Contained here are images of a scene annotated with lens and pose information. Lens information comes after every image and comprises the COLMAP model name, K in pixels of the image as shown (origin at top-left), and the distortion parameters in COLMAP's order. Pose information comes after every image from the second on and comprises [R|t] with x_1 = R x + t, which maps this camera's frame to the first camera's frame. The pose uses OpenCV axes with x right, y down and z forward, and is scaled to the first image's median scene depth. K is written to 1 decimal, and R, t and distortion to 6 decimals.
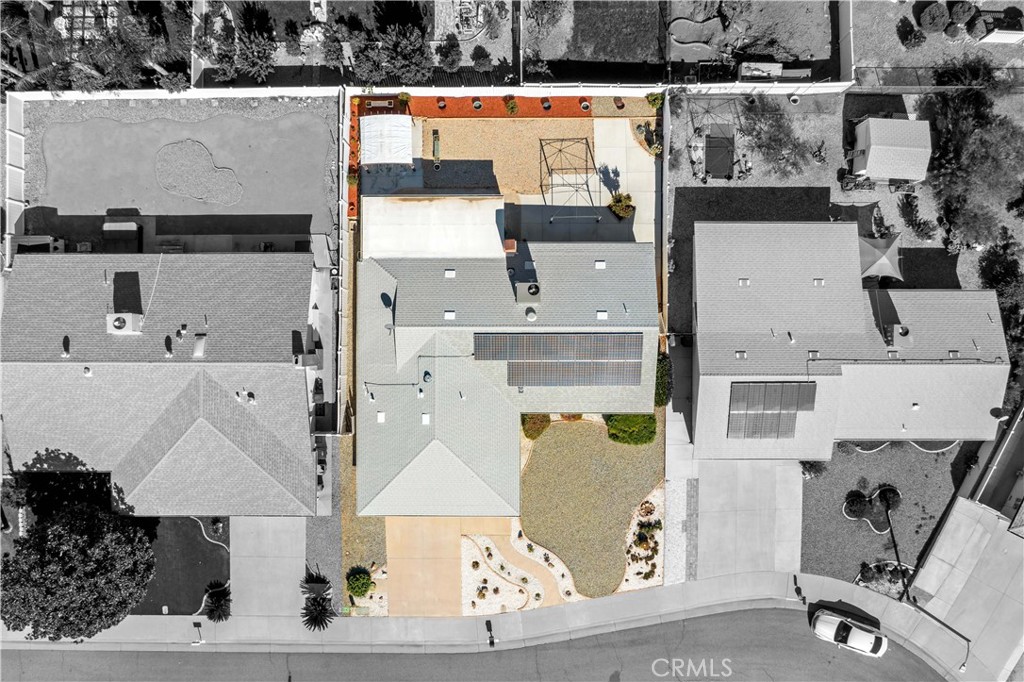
lens RADIAL K [[818.1, 0, 507.8], [0, 818.1, 333.3], [0, 0, 1]] dist [-0.008415, -0.000634]
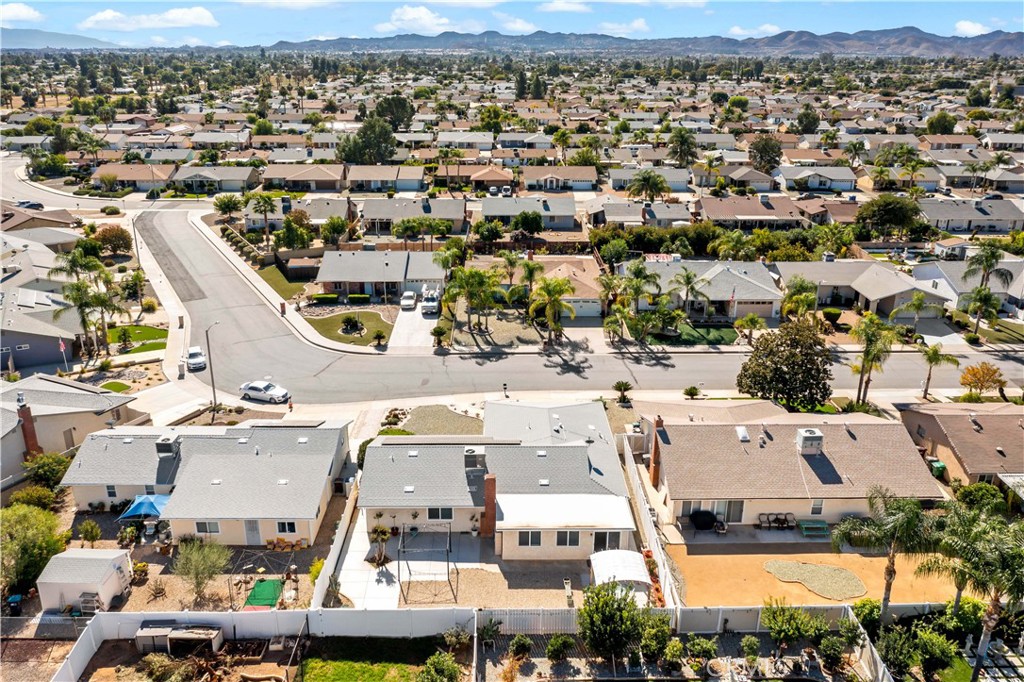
lens RADIAL K [[818.1, 0, 511.9], [0, 818.1, 339.7], [0, 0, 1]] dist [-0.008415, -0.000634]
pose [[-0.999860, 0.008601, -0.014337, -0.011447], [-0.016363, -0.327566, 0.944686, -1.007820], [0.003429, 0.944789, 0.327661, 0.422350]]
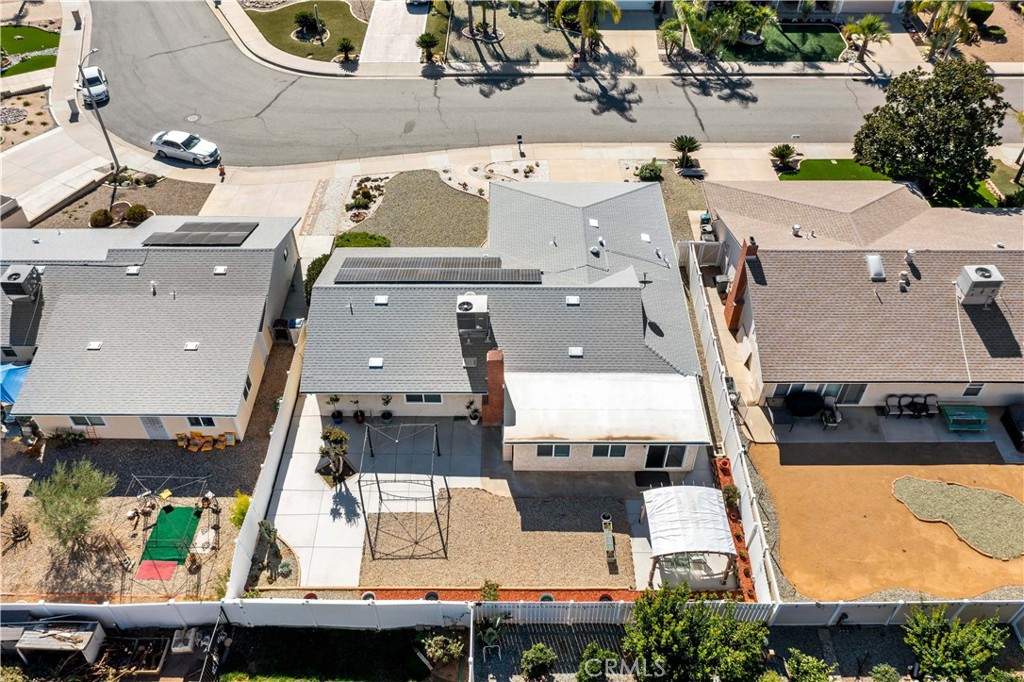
lens RADIAL K [[818.1, 0, 512.8], [0, 818.1, 346.0], [0, 0, 1]] dist [-0.008415, -0.000634]
pose [[-0.999966, 0.004524, 0.006880, -0.016638], [0.001786, -0.696459, 0.717594, -0.577058], [0.008038, 0.717582, 0.696428, 0.442999]]
